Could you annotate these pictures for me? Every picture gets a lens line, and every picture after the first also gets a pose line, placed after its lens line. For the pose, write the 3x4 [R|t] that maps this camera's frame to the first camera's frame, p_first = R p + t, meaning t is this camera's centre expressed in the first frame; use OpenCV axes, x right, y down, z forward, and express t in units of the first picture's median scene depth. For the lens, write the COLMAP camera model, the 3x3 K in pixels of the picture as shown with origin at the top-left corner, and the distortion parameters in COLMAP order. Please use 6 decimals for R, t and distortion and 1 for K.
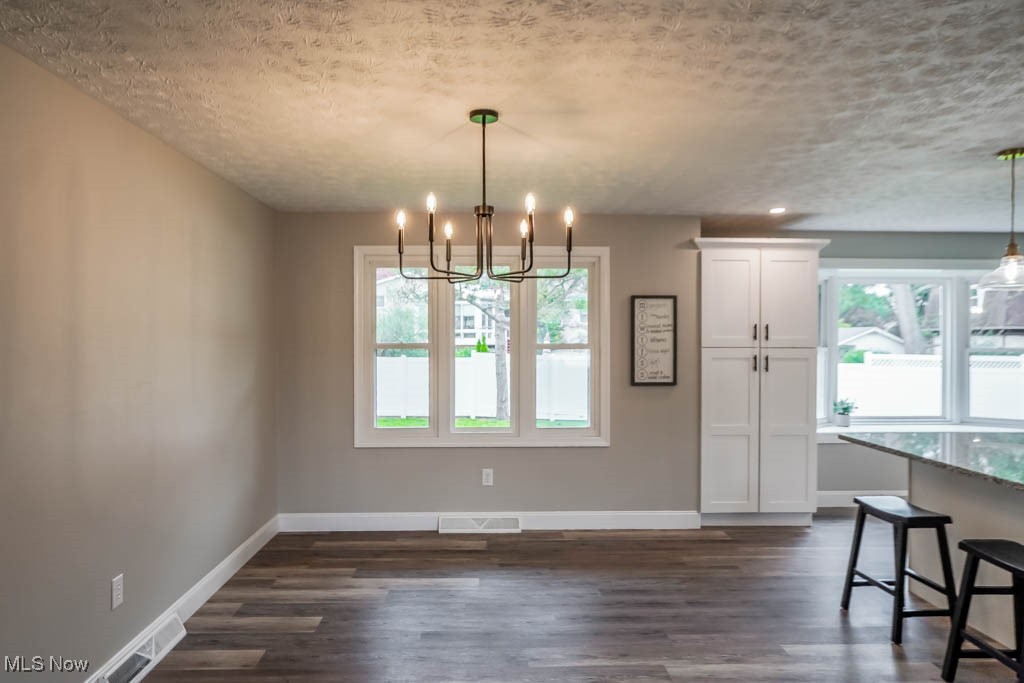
lens RADIAL K [[718.1, 0, 512.0], [0, 718.1, 341.5], [0, 0, 1]] dist [-0.007257, 0.000475]
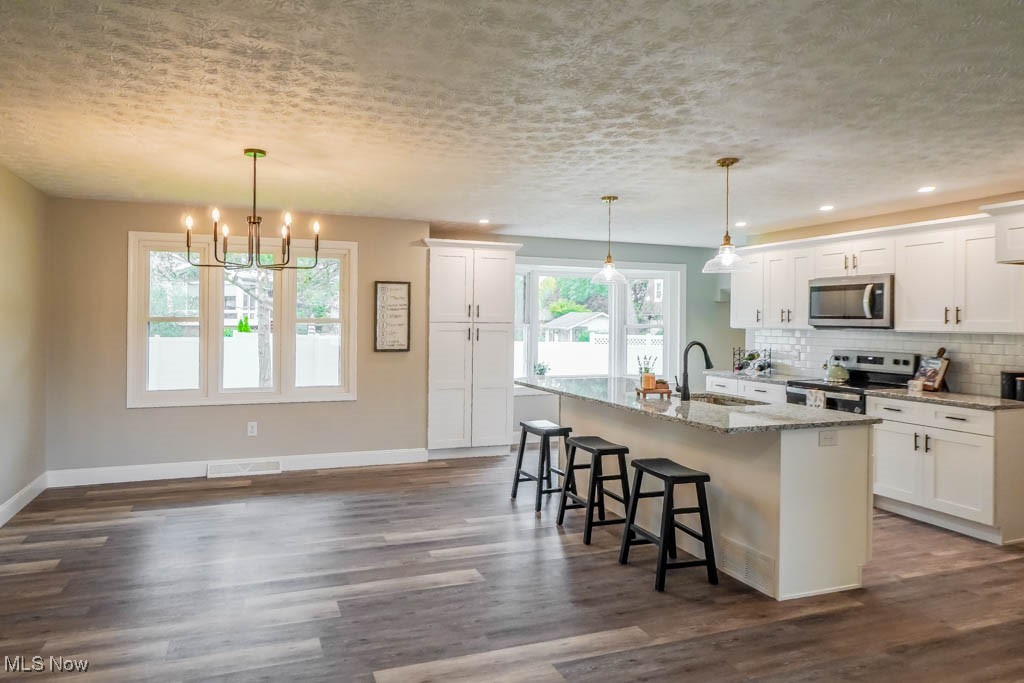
lens RADIAL K [[702.3, 0, 536.3], [0, 702.3, 313.6], [0, 0, 1]] dist [-0.009385, 0.005470]
pose [[0.937537, 0.009923, 0.347744, 0.001855], [-0.004490, 0.999855, -0.016426, 0.013372], [-0.347857, 0.013839, 0.937446, -0.273971]]
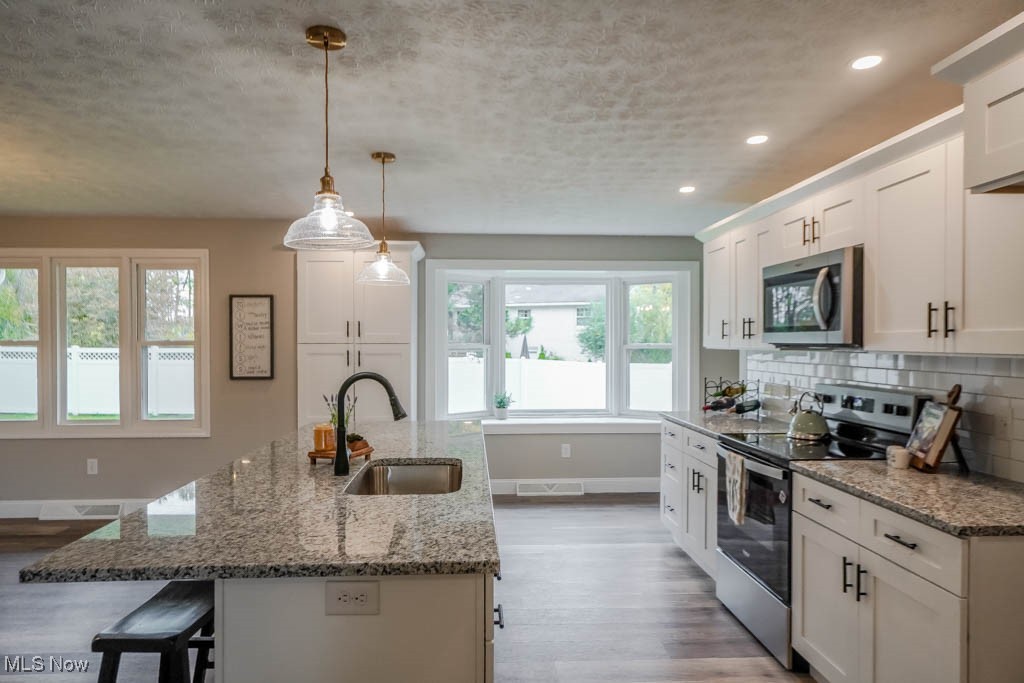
lens RADIAL K [[690.1, 0, 512.0], [0, 690.1, 341.5], [0, 0, 1]] dist [-0.001658, 0.002111]
pose [[0.999957, -0.002903, 0.008802, 0.588461], [0.002975, 0.999962, -0.008165, 0.014991], [-0.008778, 0.008191, 0.999928, -0.023614]]
